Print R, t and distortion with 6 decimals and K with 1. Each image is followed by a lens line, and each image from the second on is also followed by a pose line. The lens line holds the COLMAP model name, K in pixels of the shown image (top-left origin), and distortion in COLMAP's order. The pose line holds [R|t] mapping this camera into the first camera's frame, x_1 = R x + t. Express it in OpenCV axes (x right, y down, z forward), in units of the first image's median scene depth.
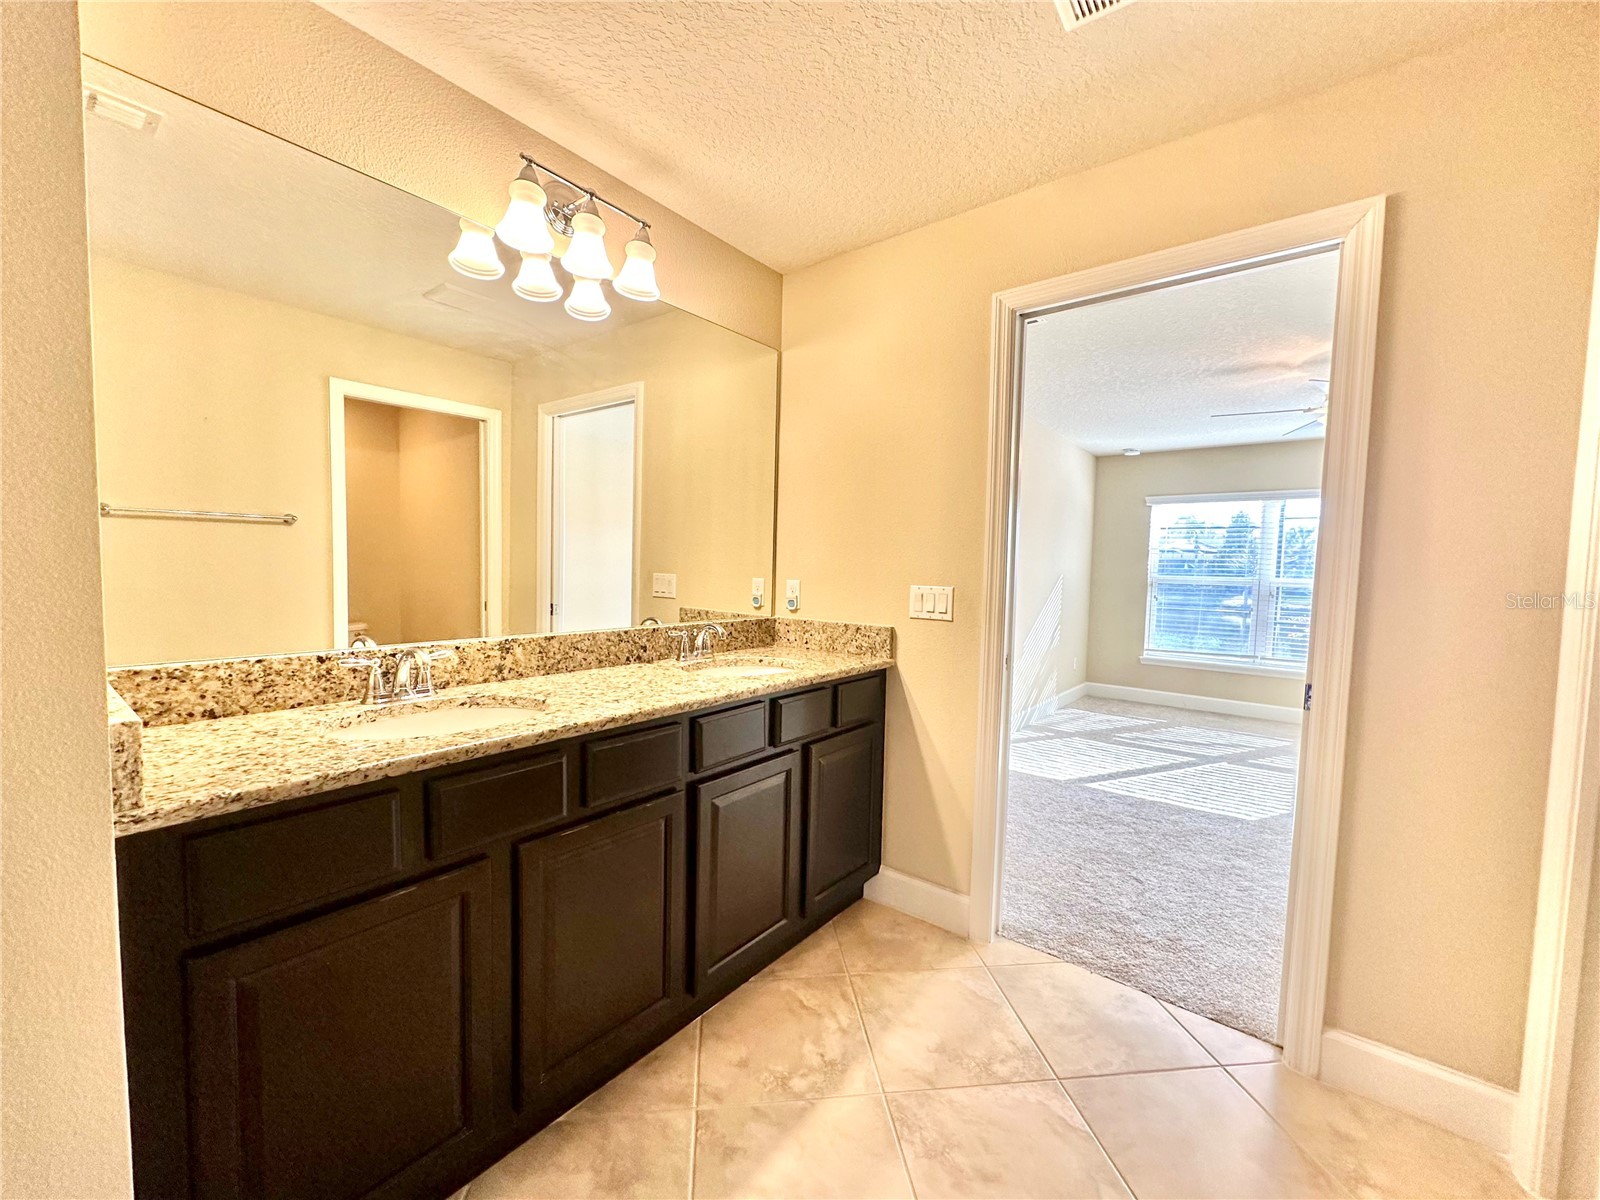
lens RADIAL K [[639.9, 0, 800.5], [0, 639.9, 603.7], [0, 0, 1]] dist [-0.002236, 0.000520]
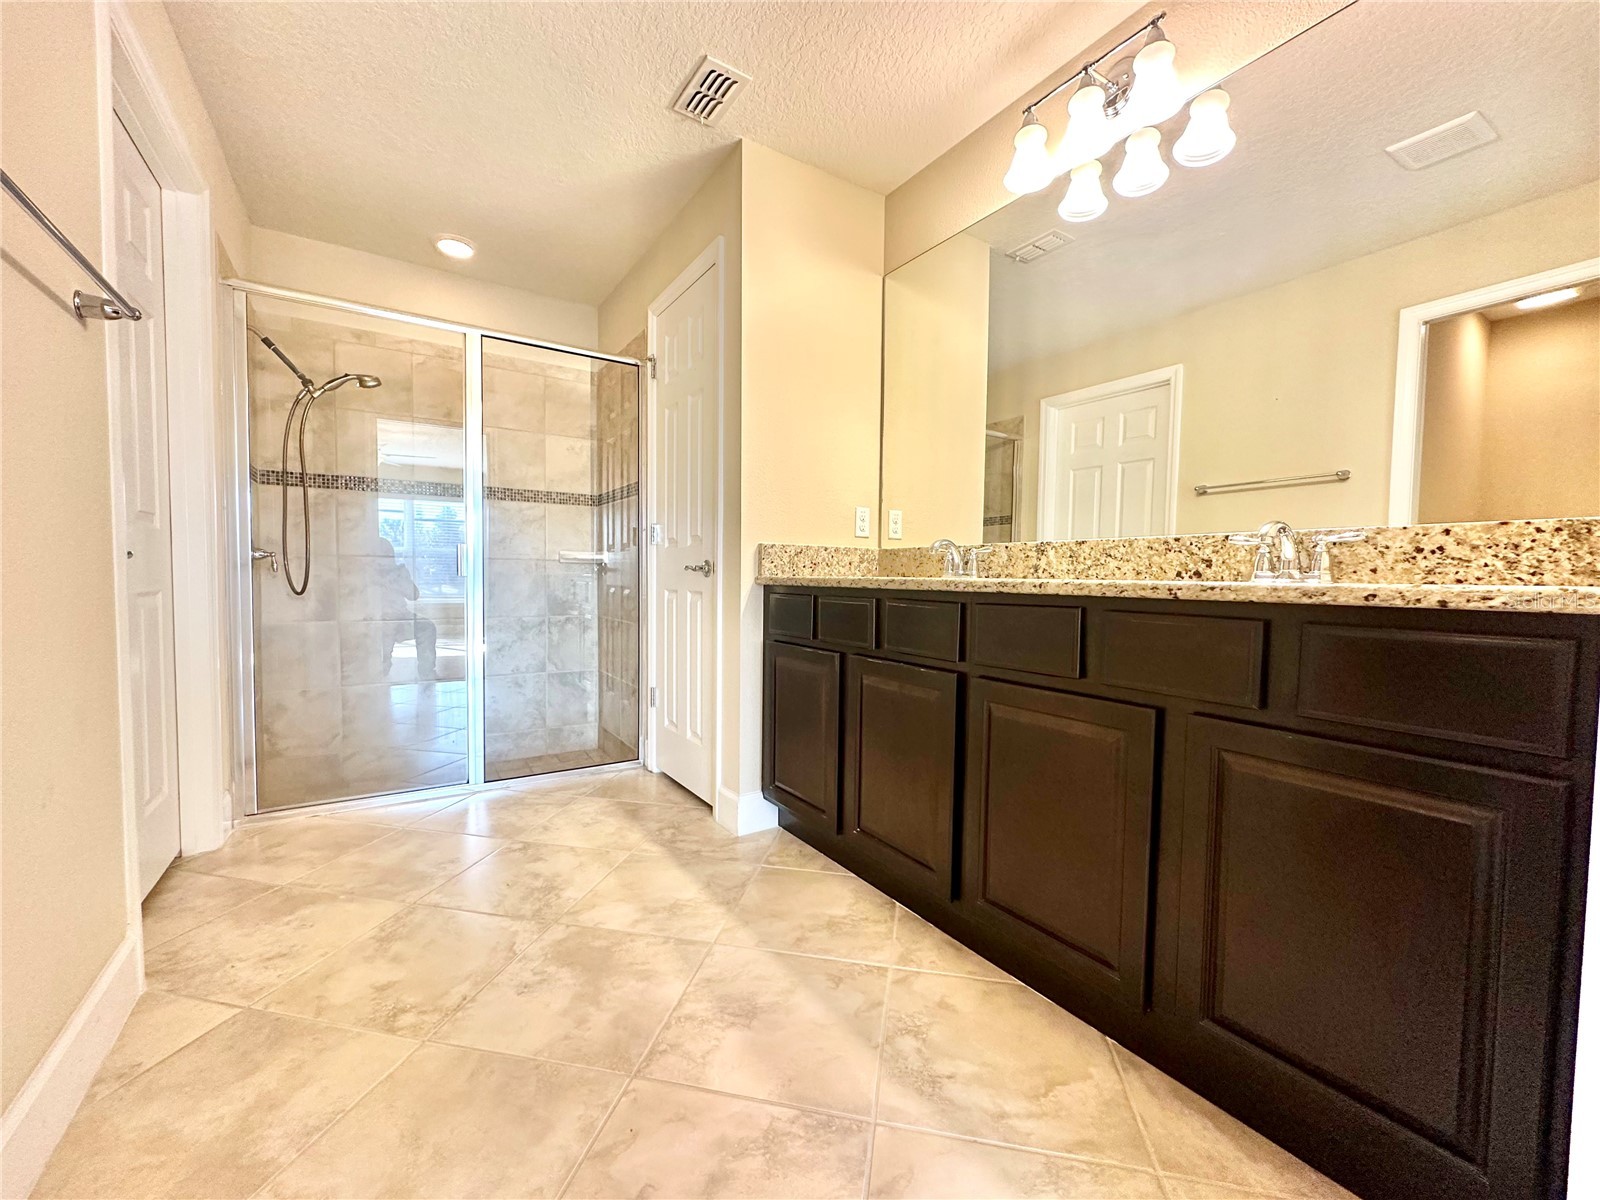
lens RADIAL K [[639.9, 0, 800.3], [0, 639.9, 601.5], [0, 0, 1]] dist [-0.002236, 0.000520]
pose [[-0.318337, 0.013779, -0.947878, 0.709898], [-0.074770, 0.996414, 0.039595, 0.143113], [0.945024, 0.083478, -0.316165, 0.948399]]
